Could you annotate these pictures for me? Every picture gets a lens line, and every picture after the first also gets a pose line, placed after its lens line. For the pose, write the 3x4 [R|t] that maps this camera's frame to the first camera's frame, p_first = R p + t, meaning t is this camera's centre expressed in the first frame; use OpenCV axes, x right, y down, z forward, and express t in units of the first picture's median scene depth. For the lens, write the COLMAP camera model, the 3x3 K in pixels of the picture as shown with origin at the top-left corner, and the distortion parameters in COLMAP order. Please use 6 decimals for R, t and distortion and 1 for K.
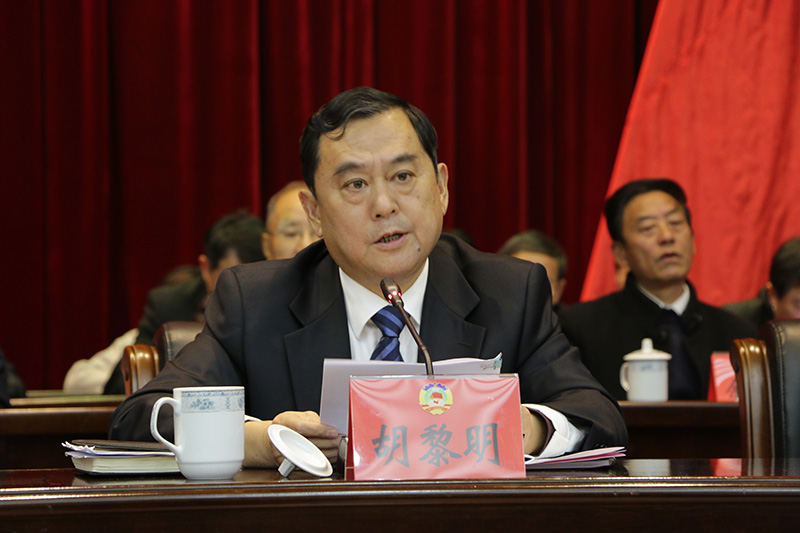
lens RADIAL K [[3139.4, 0, 400.0], [0, 3139.4, 266.5], [0, 0, 1]] dist [1.117667, -0.165274]
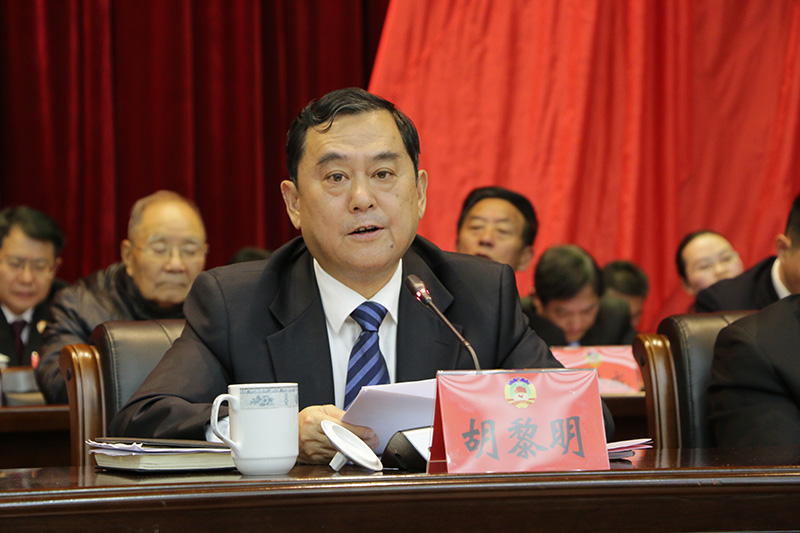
lens RADIAL K [[3020.3, 0, 400.0], [0, 3020.3, 266.5], [0, 0, 1]] dist [-0.103447, 38.018756]
pose [[0.984187, -0.002976, 0.177109, -0.182689], [0.003335, 0.999993, -0.001731, 0.002734], [-0.177102, 0.002295, 0.984190, 0.046836]]
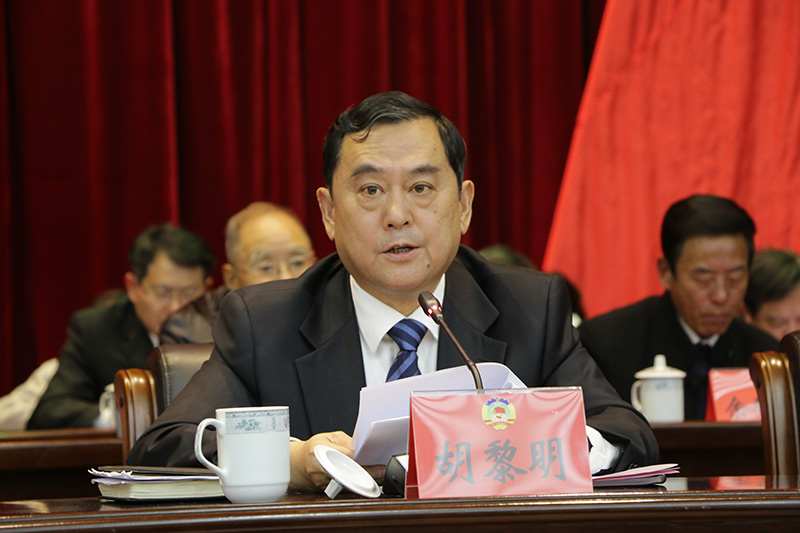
lens RADIAL K [[3639.3, 0, 400.0], [0, 3639.3, 266.5], [0, 0, 1]] dist [1.363527, -1.410167]
pose [[0.998552, -0.016757, 0.051118, -0.070011], [0.017094, 0.999835, -0.006160, 0.002676], [-0.051006, 0.007025, 0.998674, -0.117161]]
